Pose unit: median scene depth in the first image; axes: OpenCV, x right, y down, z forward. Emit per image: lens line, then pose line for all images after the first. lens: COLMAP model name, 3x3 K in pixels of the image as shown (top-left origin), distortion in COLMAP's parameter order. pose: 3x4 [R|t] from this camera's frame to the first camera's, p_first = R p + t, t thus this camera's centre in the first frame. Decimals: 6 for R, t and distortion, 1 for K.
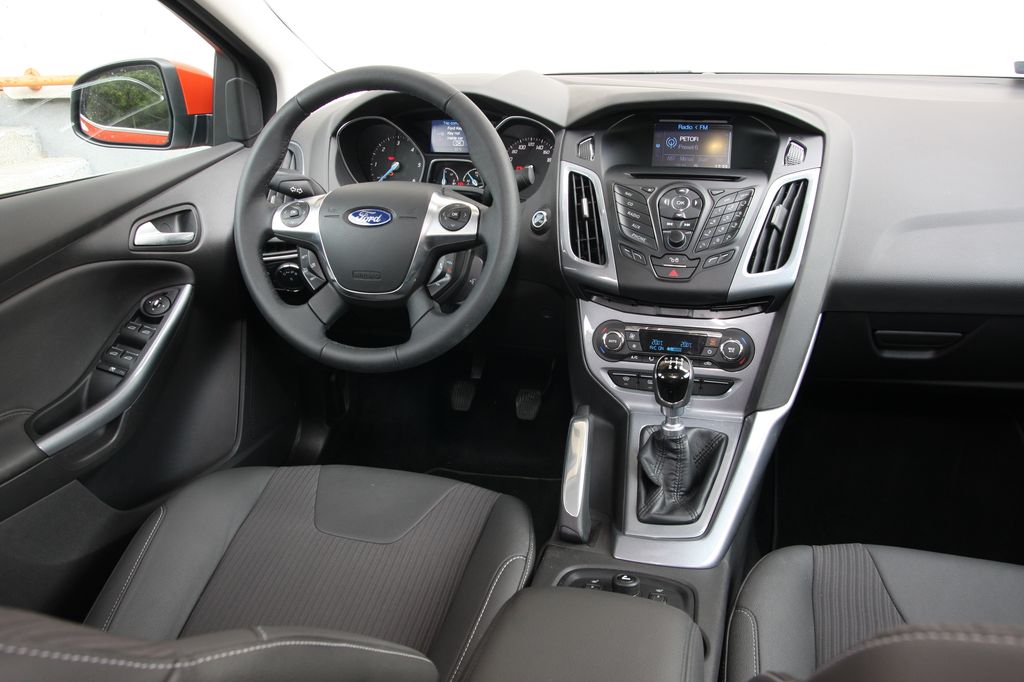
lens RADIAL K [[899.9, 0, 505.9], [0, 899.9, 346.3], [0, 0, 1]] dist [-0.109626, 0.098388]
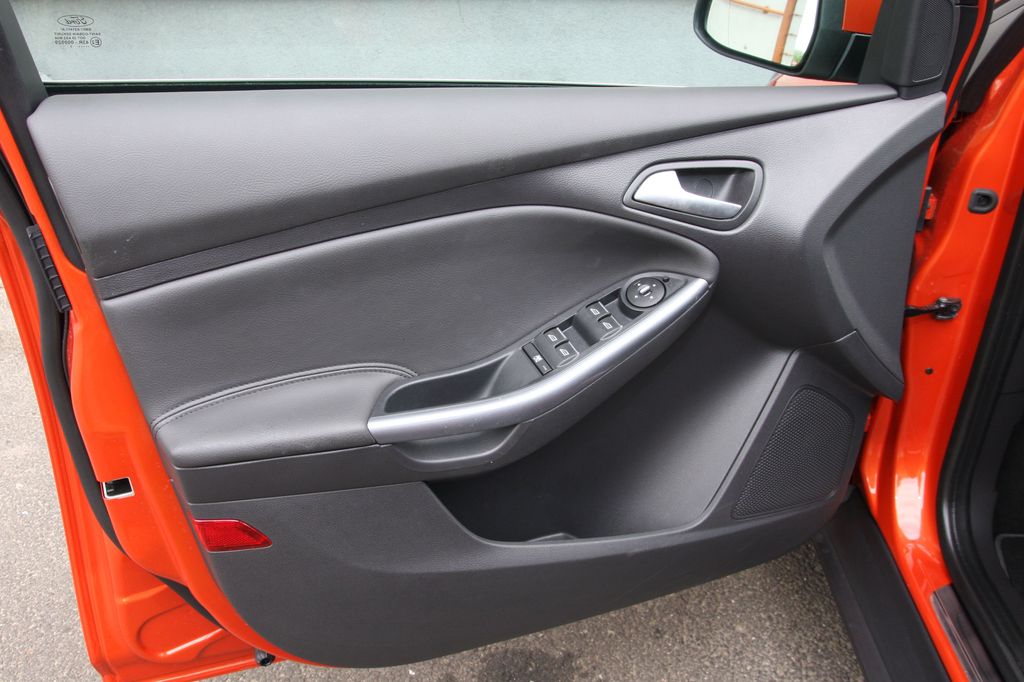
lens RADIAL K [[803.8, 0, 508.6], [0, 803.8, 346.9], [0, 0, 1]] dist [-0.129535, 0.079100]
pose [[0.602761, 0.390420, -0.695882, -0.017126], [-0.322664, 0.916894, 0.234931, -0.125992], [0.729772, 0.082929, 0.678642, 0.548019]]
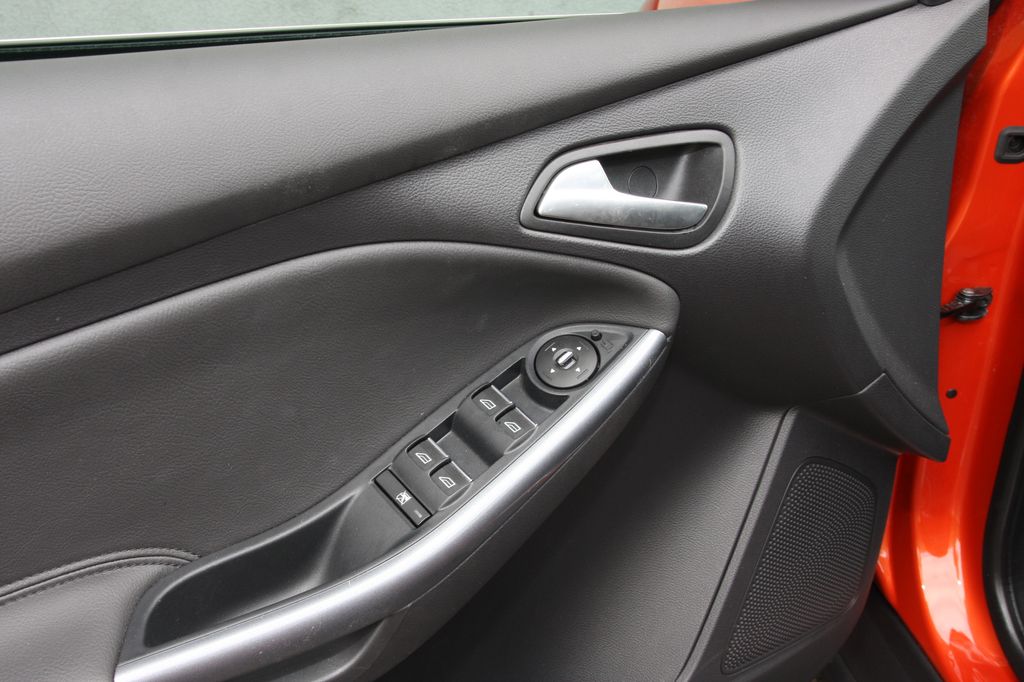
lens RADIAL K [[1018.6, 0, 488.7], [0, 1018.6, 344.0], [0, 0, 1]] dist [-0.023187, 0.000000]
pose [[0.753580, 0.309137, -0.580131, -0.159999], [-0.248204, 0.951004, 0.184353, -0.141048], [0.608697, 0.005066, 0.793387, 0.644966]]
